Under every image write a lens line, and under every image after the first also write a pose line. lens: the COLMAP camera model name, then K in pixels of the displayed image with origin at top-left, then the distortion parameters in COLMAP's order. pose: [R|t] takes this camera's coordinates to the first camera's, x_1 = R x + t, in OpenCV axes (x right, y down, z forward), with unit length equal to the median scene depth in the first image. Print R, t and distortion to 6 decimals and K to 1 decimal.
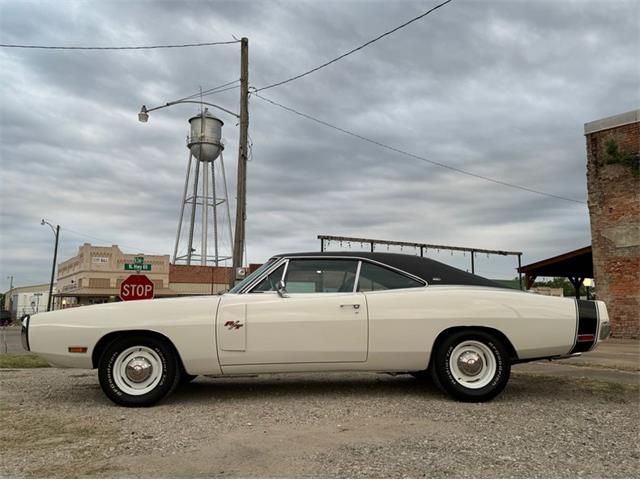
lens RADIAL K [[526.2, 0, 320.0], [0, 526.2, 240.0], [0, 0, 1]] dist [0.158504, -0.282064]
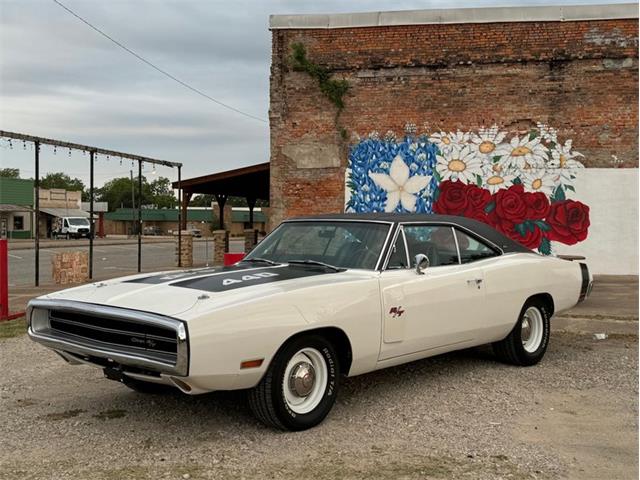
lens RADIAL K [[727.0, 0, 320.0], [0, 727.0, 240.0], [0, 0, 1]] dist [0.221117, -0.498682]
pose [[0.726245, -0.013402, 0.687305, -0.931946], [-0.096580, 0.987904, 0.121315, -0.066929], [-0.680617, -0.154484, 0.716167, 0.267751]]
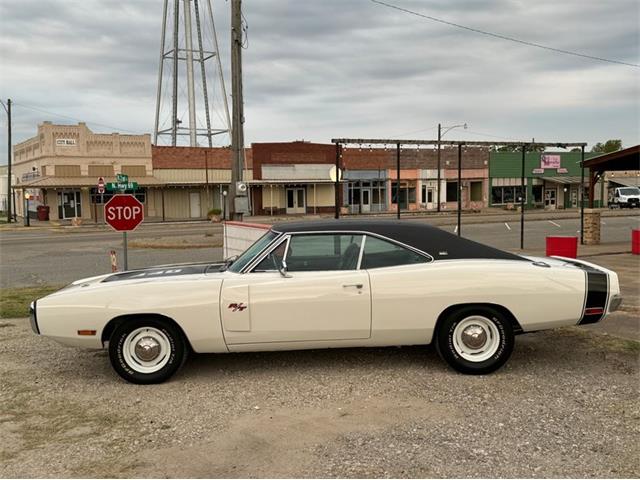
lens RADIAL K [[667.5, 0, 322.0], [0, 667.5, 241.0], [0, 0, 1]] dist [0.186301, -0.339307]
pose [[0.999349, -0.016329, -0.032161, 0.037731], [0.022476, 0.979296, 0.201184, -0.197302], [0.028210, -0.201776, 0.979025, -0.201543]]
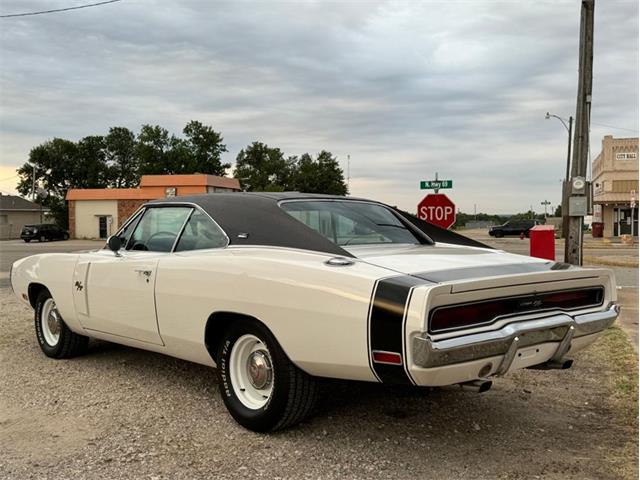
lens RADIAL K [[667.5, 0, 322.0], [0, 667.5, 241.0], [0, 0, 1]] dist [0.186301, -0.339307]
pose [[0.640220, 0.025656, -0.767763, 0.886303], [0.100659, 0.988023, 0.116954, -0.004843], [0.761568, -0.152159, 0.629970, 0.552793]]
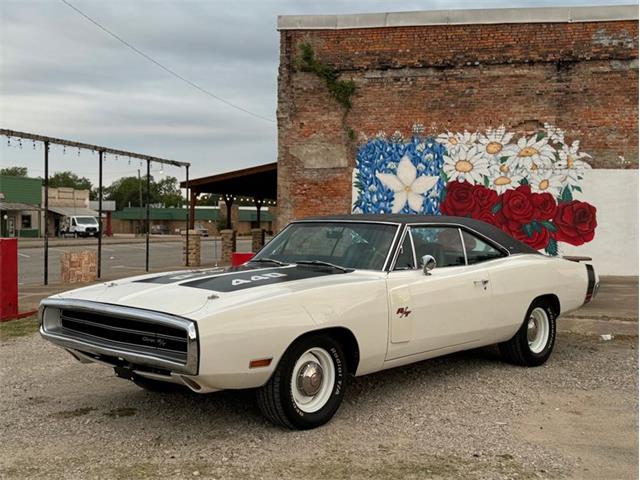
lens RADIAL K [[727.1, 0, 322.7], [0, 727.1, 238.2], [0, 0, 1]] dist [0.217420, -0.486639]
pose [[0.730147, -0.009888, 0.683219, -0.941495], [-0.099034, 0.987806, 0.120132, -0.070399], [-0.676075, -0.155376, 0.720264, 0.260446]]
